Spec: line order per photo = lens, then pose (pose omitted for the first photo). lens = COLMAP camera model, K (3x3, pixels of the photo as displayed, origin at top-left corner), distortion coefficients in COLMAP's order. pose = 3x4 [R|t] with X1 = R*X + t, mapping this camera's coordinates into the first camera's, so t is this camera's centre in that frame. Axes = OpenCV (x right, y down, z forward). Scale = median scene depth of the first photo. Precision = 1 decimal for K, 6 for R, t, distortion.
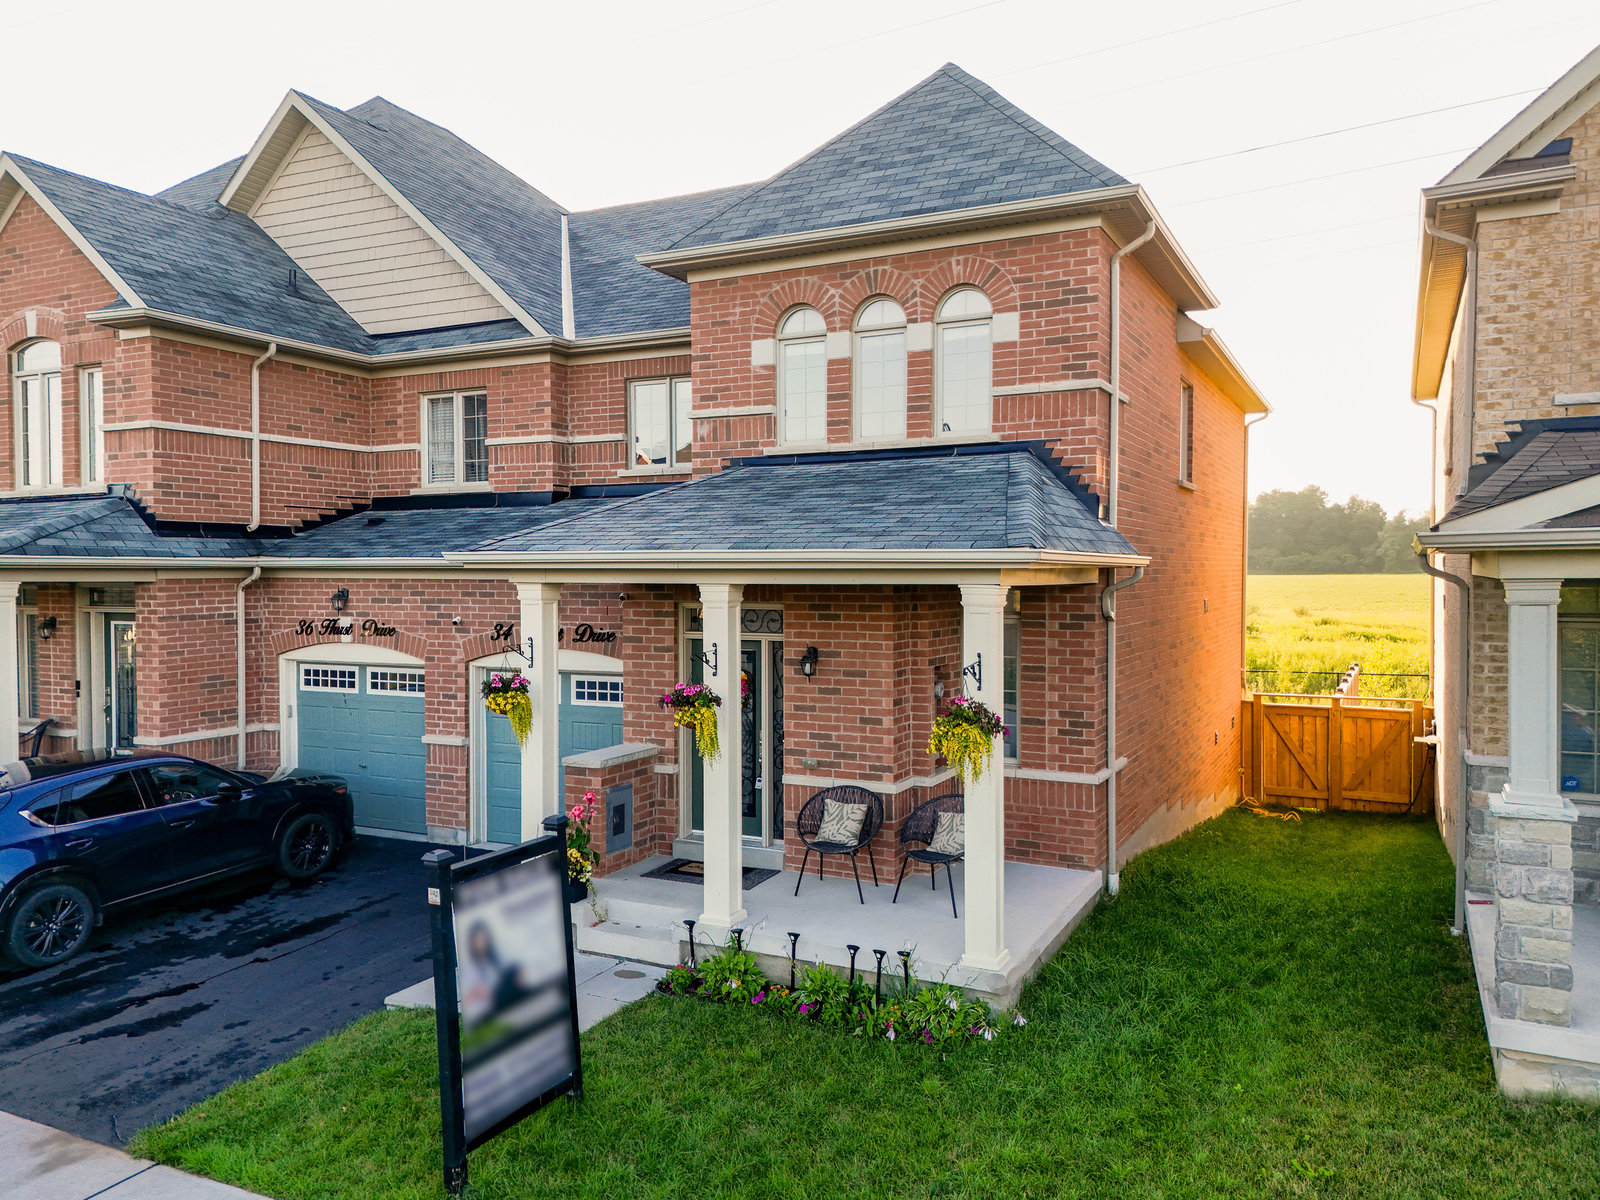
lens RADIAL K [[1175.3, 0, 803.5], [0, 1175.3, 592.7], [0, 0, 1]] dist [0.069475, -0.059946]
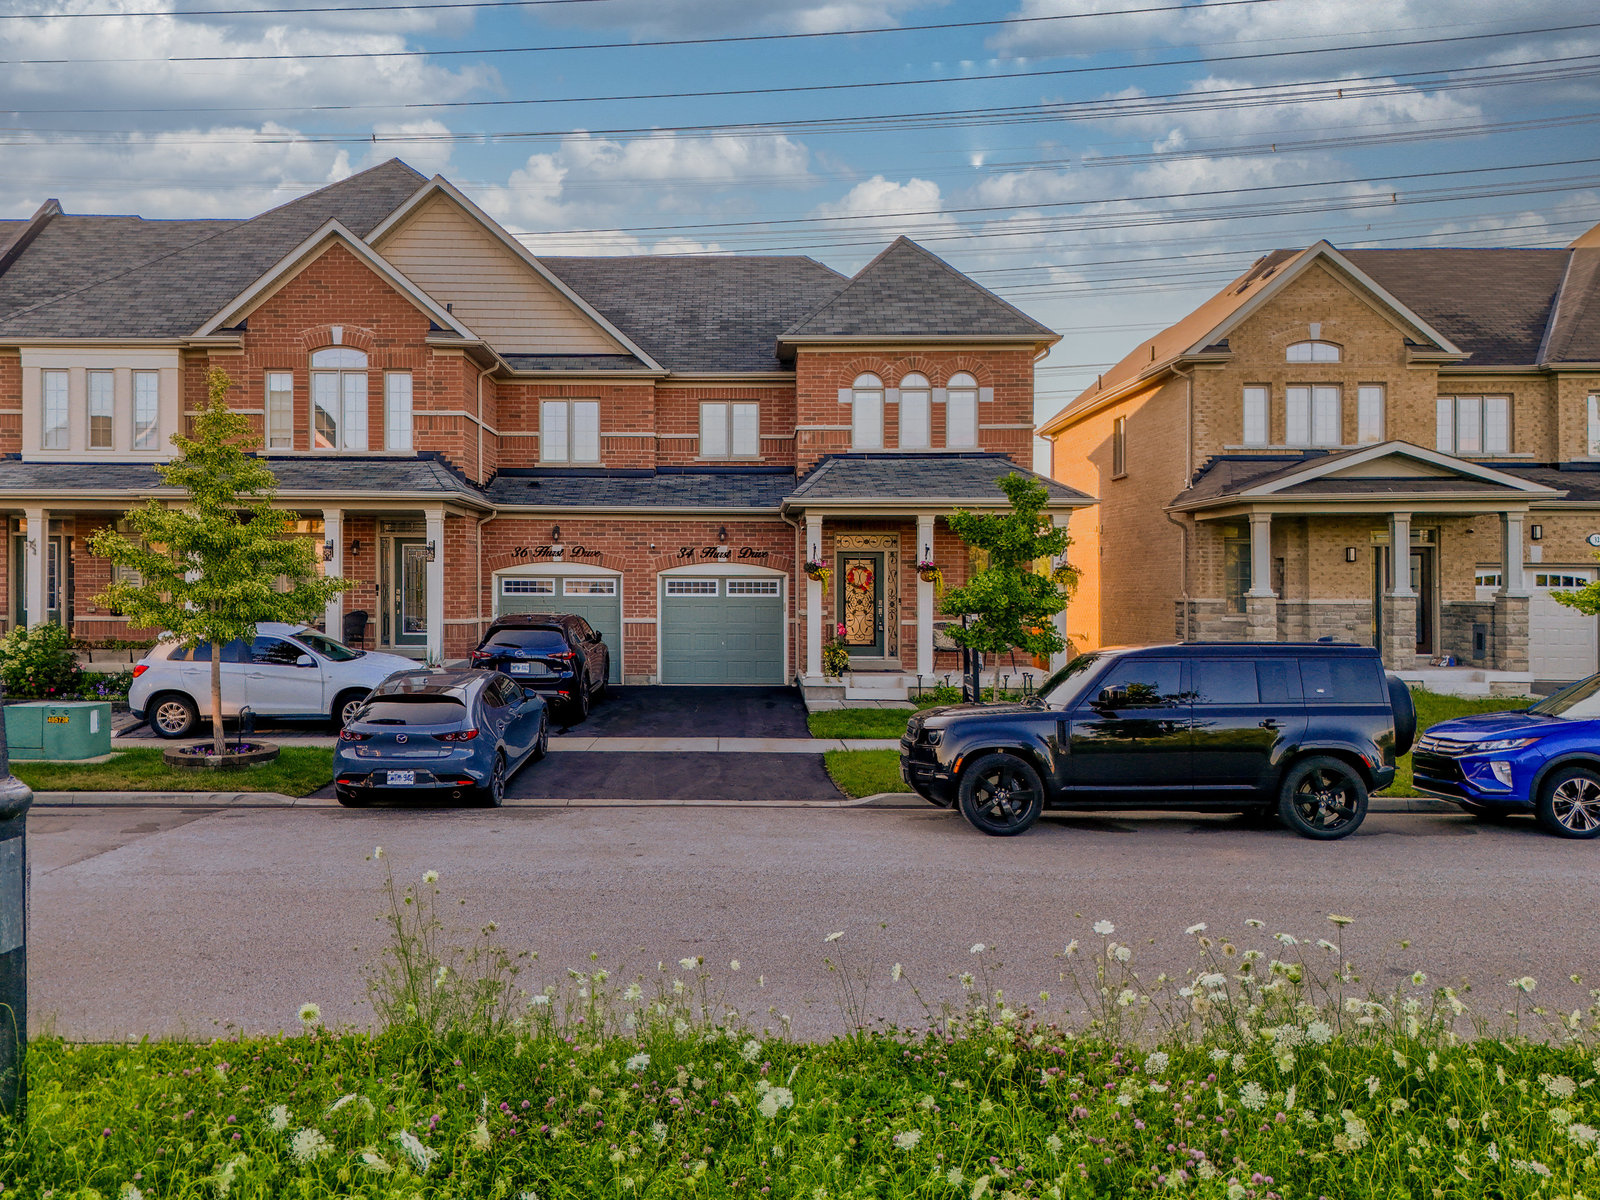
lens RADIAL K [[1376.2, 0, 709.9], [0, 1376.2, 561.9], [0, 0, 1]] dist [0.109696, -0.116079]
pose [[0.902121, 0.013816, 0.431261, -1.113890], [0.002854, 0.999274, -0.037983, 0.126471], [-0.431473, 0.035497, 0.901427, -0.786601]]
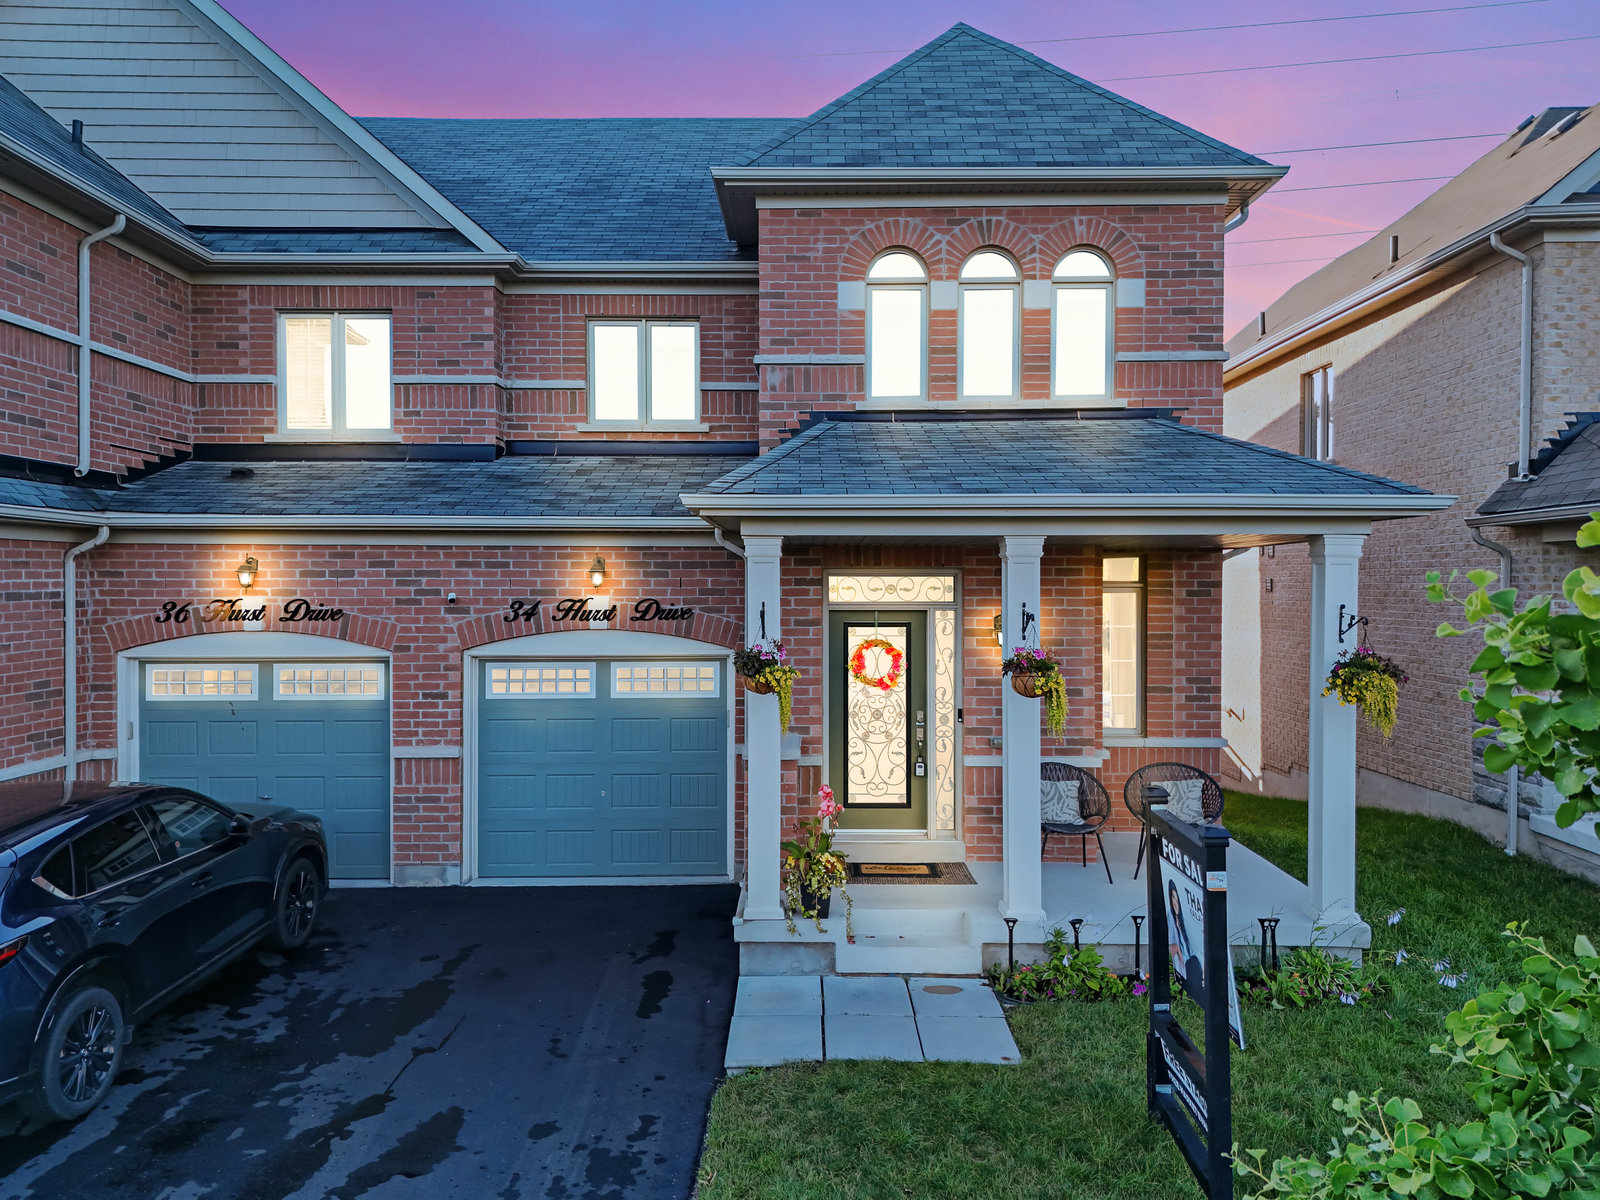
lens RADIAL K [[1197.4, 0, 803.0], [0, 1197.4, 592.2], [0, 0, 1]] dist [0.064264, -0.052608]
pose [[0.896708, 0.000753, 0.442622, -0.471579], [0.006581, 0.999865, -0.015033, 0.035863], [-0.442574, 0.016393, 0.896582, 0.195781]]
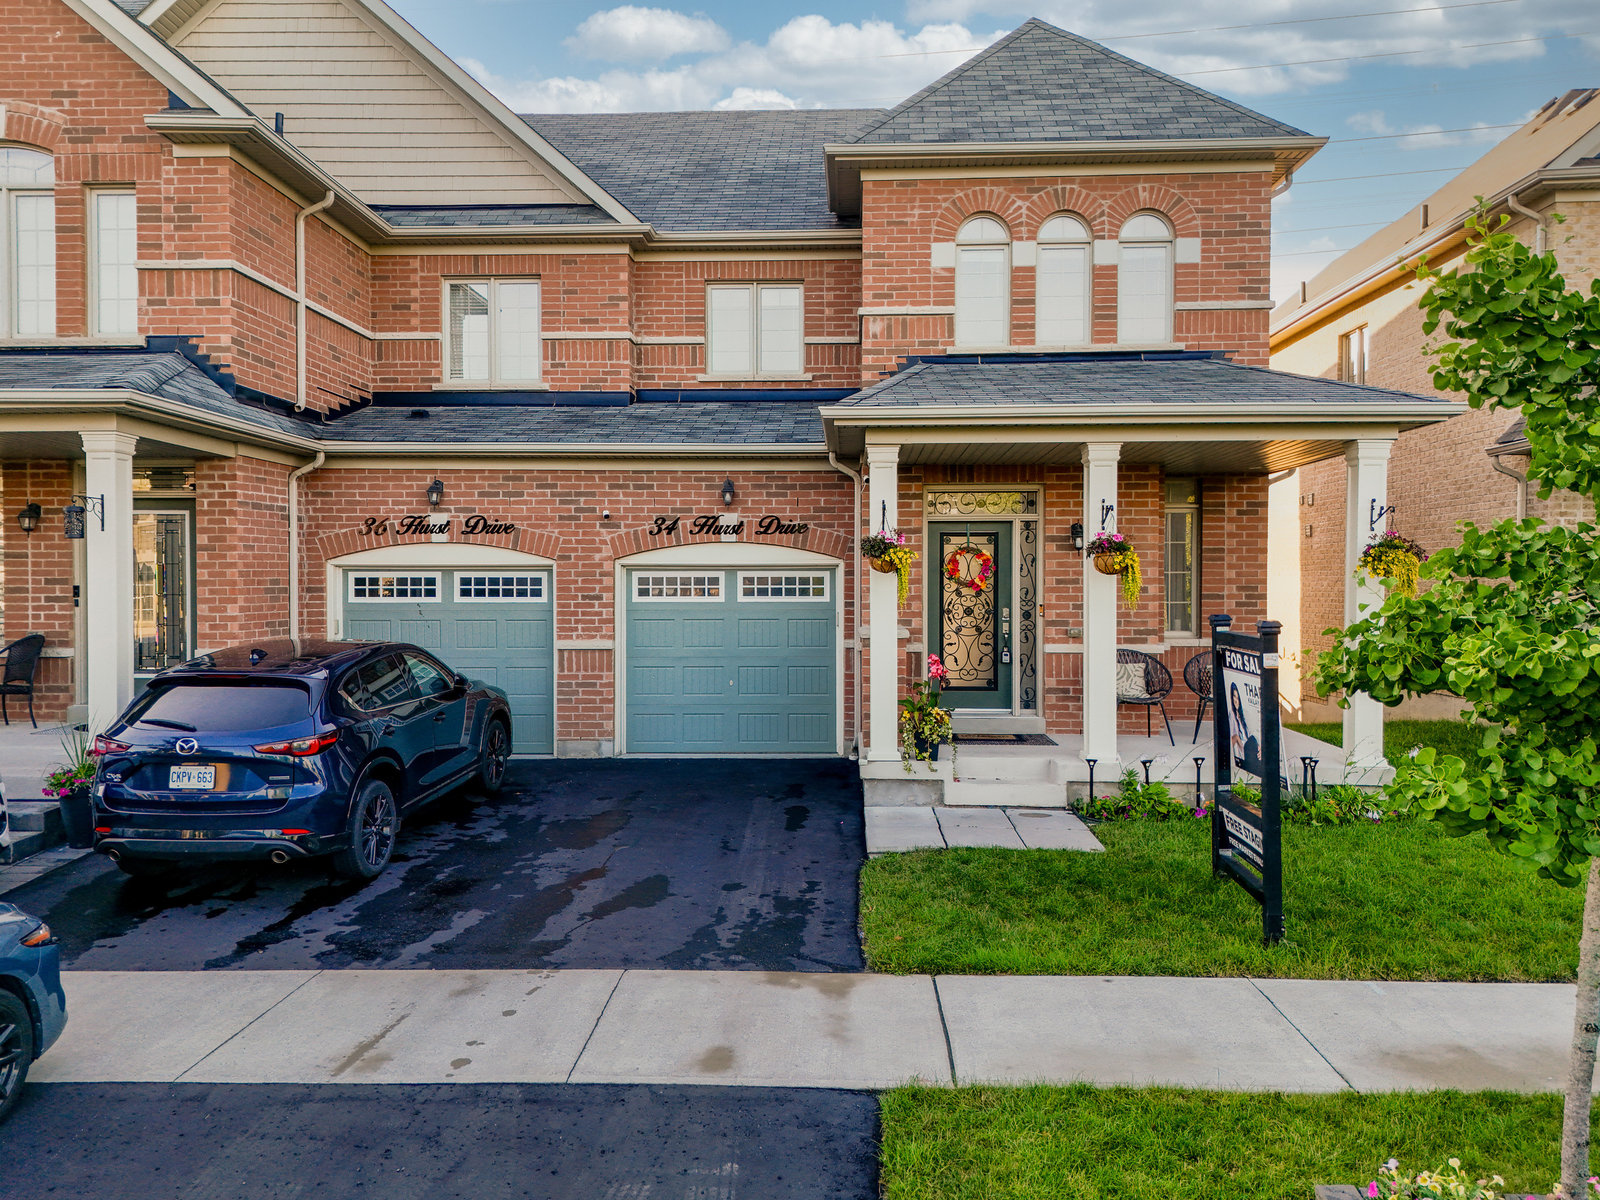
lens RADIAL K [[1175.3, 0, 803.5], [0, 1175.3, 592.7], [0, 0, 1]] dist [0.069475, -0.059946]
pose [[0.910512, -0.000642, 0.413483, -0.574900], [0.006040, 0.999913, -0.011748, 0.104366], [-0.413439, 0.013194, 0.910436, 0.105050]]
